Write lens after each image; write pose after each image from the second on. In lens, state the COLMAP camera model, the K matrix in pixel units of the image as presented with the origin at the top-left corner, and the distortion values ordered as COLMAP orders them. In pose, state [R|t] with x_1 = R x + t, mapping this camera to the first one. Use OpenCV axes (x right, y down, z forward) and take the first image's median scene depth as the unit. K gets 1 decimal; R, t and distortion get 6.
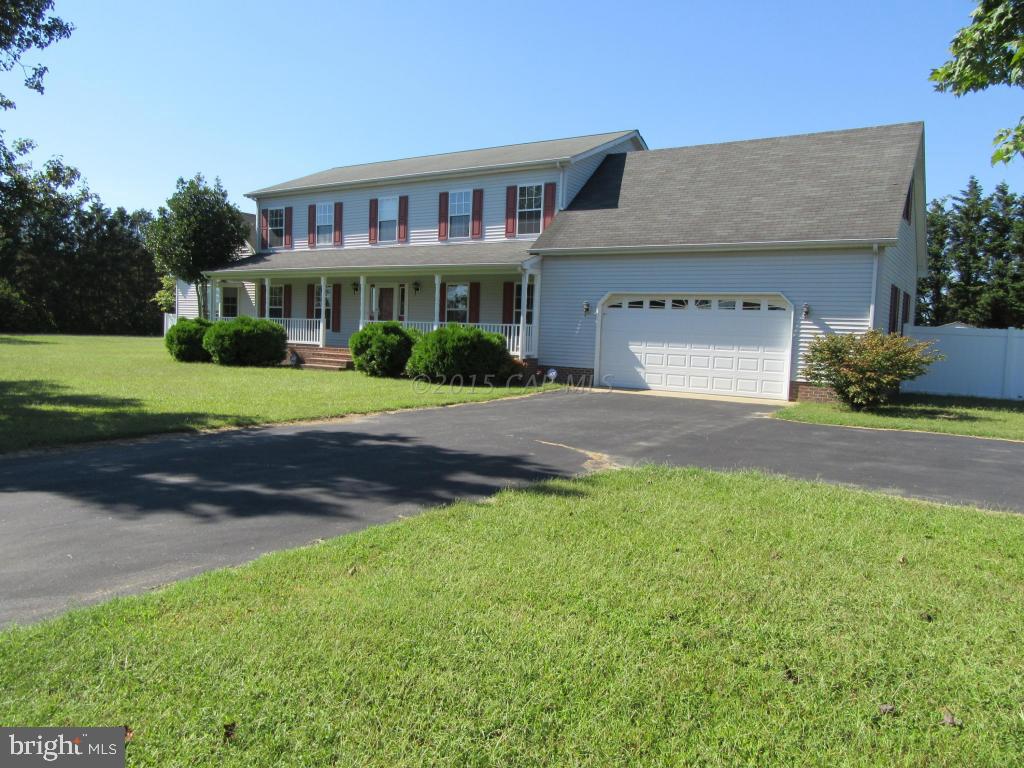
lens RADIAL K [[744.1, 0, 512.0], [0, 744.1, 384.0], [0, 0, 1]] dist [-0.004204, 0.008967]
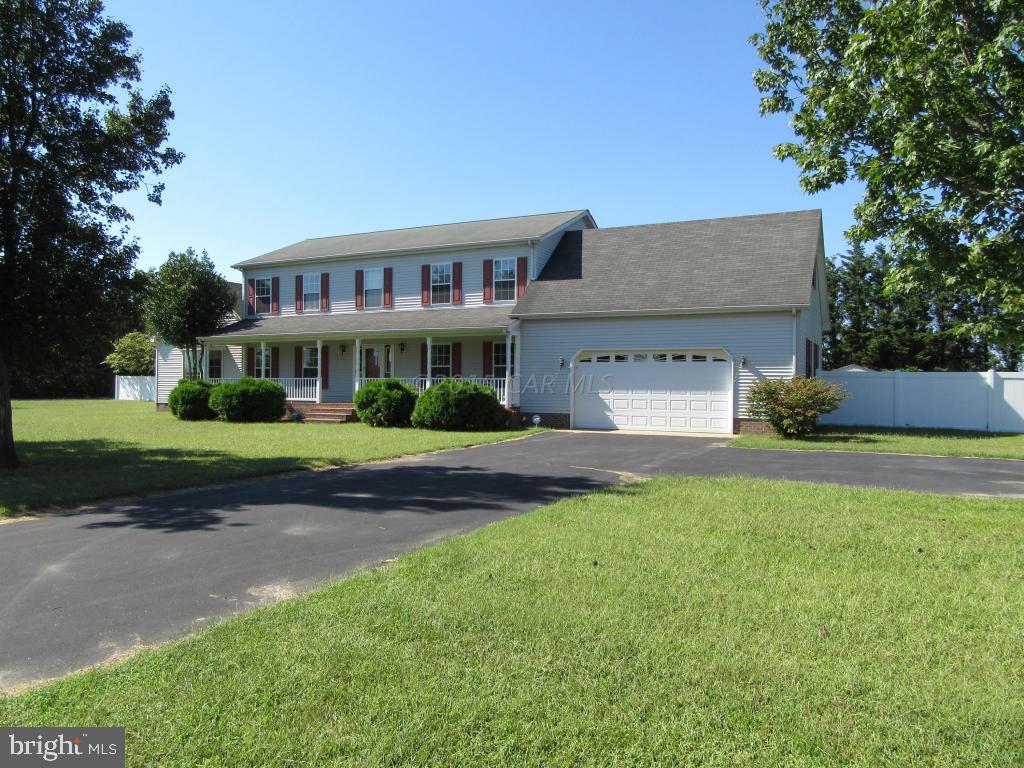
lens RADIAL K [[744.1, 0, 512.0], [0, 744.1, 384.0], [0, 0, 1]] dist [-0.004204, 0.008967]
pose [[0.993343, -0.028270, 0.111669, -0.101082], [0.035787, 0.997184, -0.065900, 0.006199], [-0.109491, 0.069457, 0.991558, -0.150057]]
